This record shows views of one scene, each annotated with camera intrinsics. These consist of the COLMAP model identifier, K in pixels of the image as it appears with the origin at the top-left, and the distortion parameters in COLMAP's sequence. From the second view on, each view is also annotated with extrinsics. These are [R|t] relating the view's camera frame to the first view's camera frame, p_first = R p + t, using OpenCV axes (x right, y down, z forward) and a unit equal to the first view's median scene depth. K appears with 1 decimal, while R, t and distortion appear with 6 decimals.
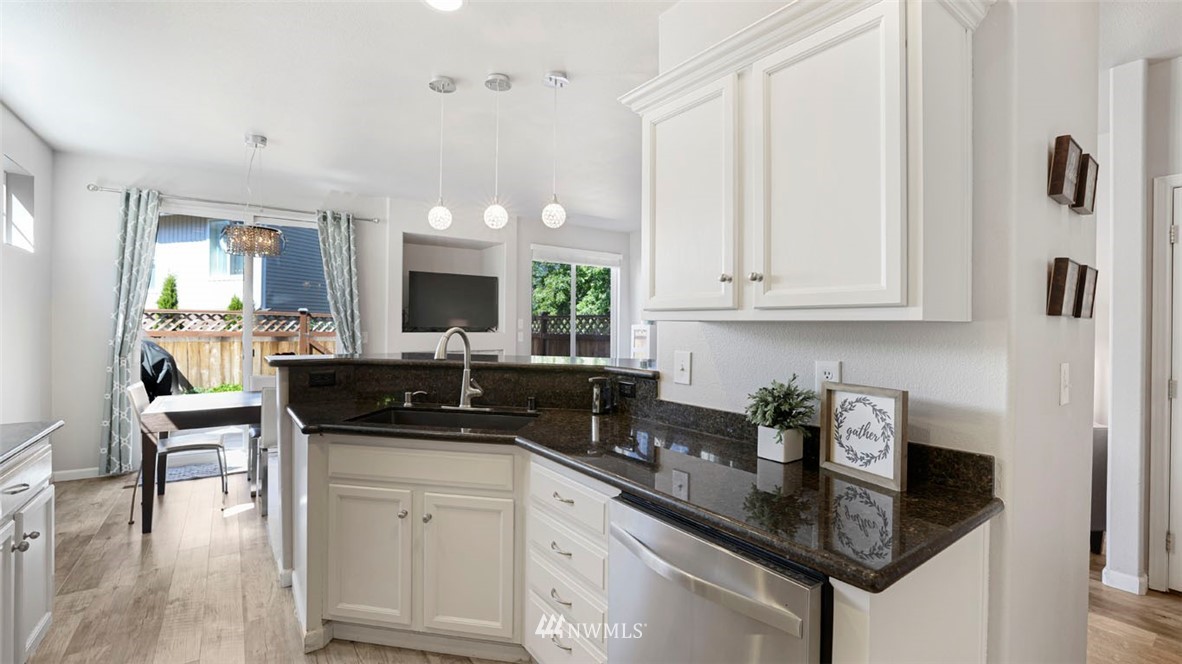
lens RADIAL K [[506.0, 0, 583.4], [0, 506.0, 326.0], [0, 0, 1]] dist [-0.049692, 0.017956]
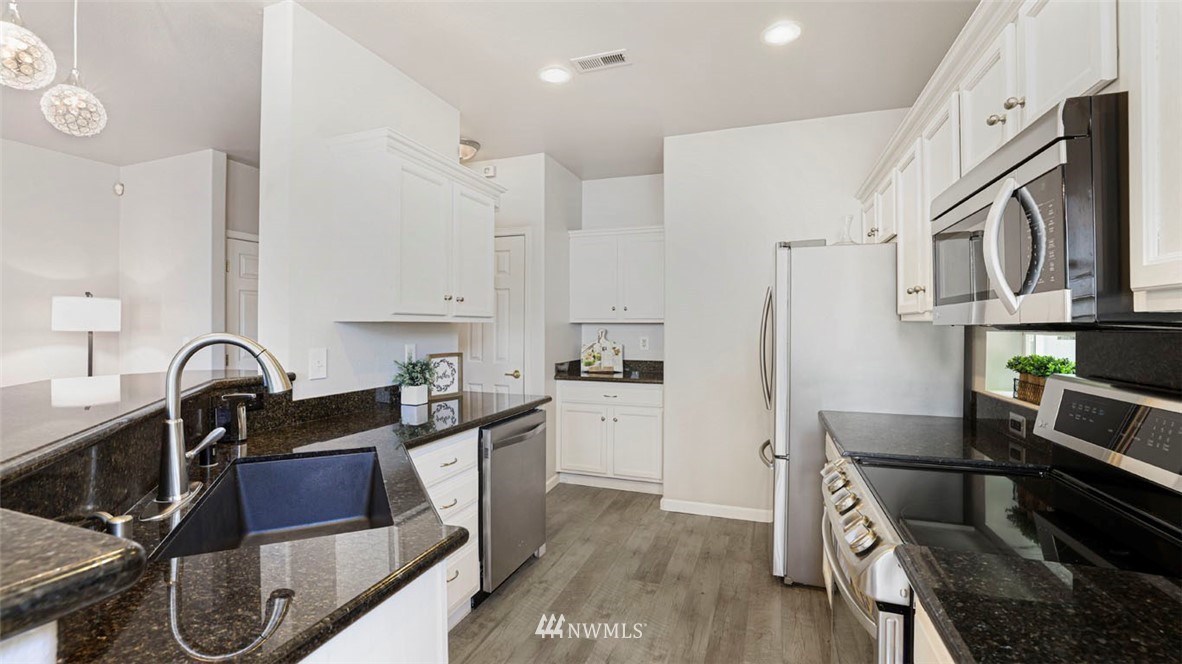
lens RADIAL K [[506.0, 0, 583.4], [0, 506.0, 326.0], [0, 0, 1]] dist [-0.049692, 0.017956]
pose [[-0.562714, -0.010416, 0.826586, -0.397446], [-0.006331, 0.999946, 0.008291, -0.004076], [-0.826628, -0.000568, -0.562749, 0.449467]]
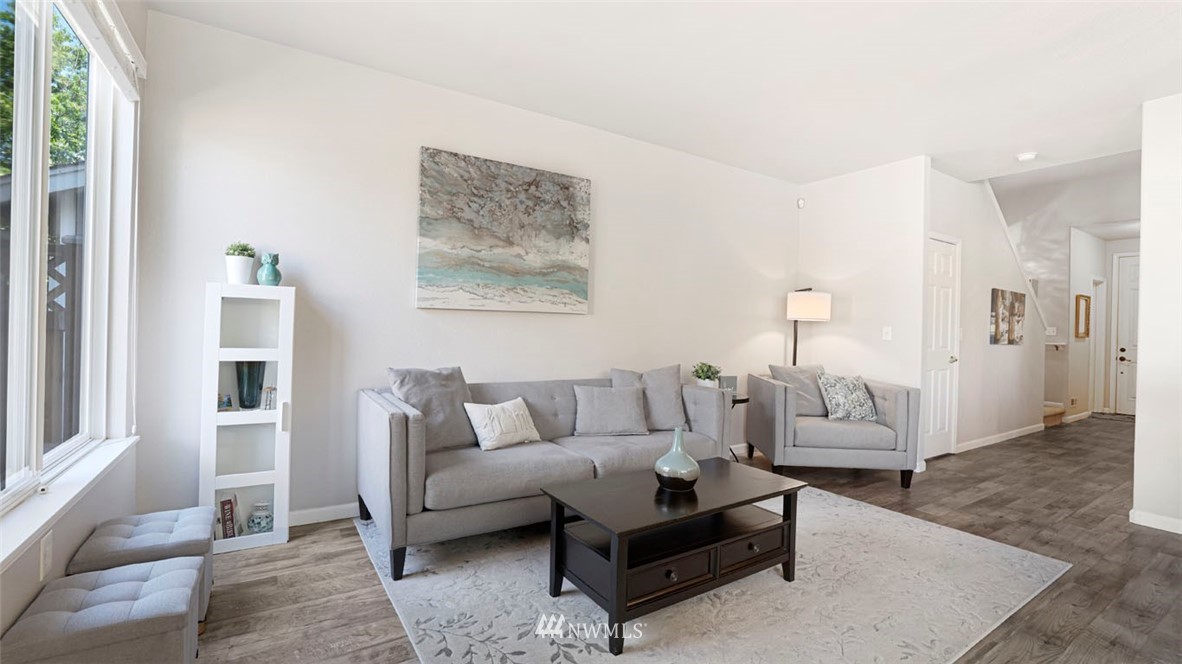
lens RADIAL K [[506.0, 0, 583.4], [0, 506.0, 326.0], [0, 0, 1]] dist [-0.049692, 0.017956]
pose [[0.057659, -0.009370, 0.998292, -0.313255], [-0.022488, 0.999690, 0.010682, 0.024148], [-0.998083, -0.023066, 0.057430, 1.000449]]
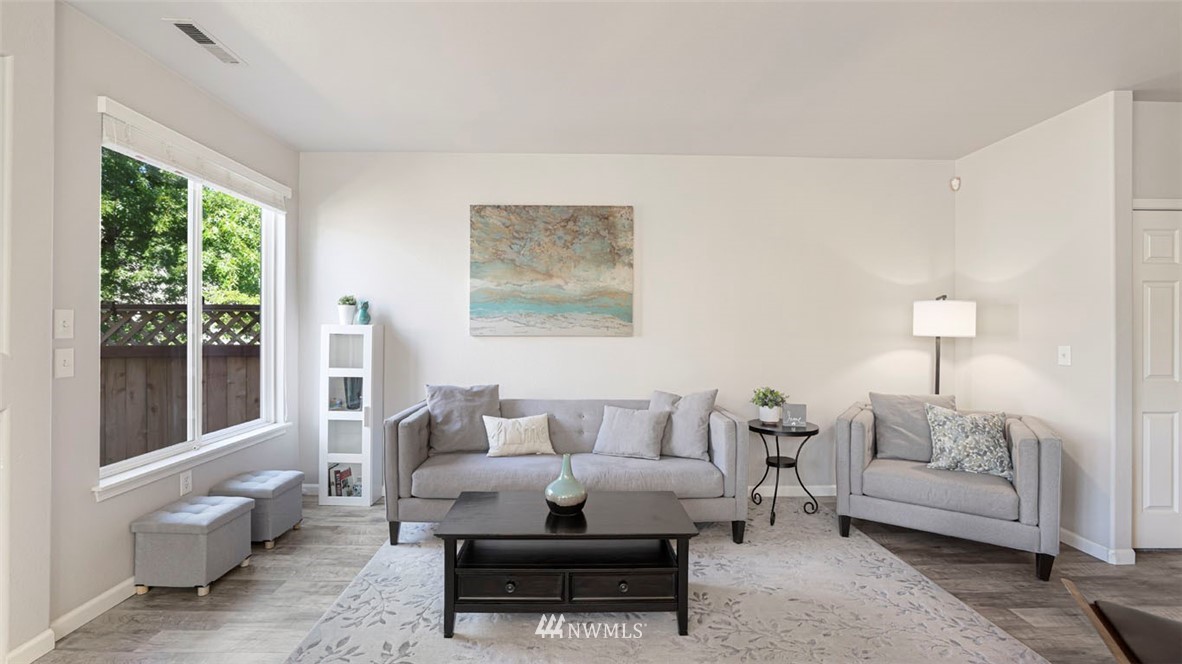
lens RADIAL K [[506.0, 0, 583.4], [0, 506.0, 326.0], [0, 0, 1]] dist [-0.049692, 0.017956]
pose [[0.566937, -0.005484, 0.823743, -0.244730], [0.001301, 0.999983, 0.005762, -0.005370], [-0.823760, -0.002195, 0.566934, 0.670111]]
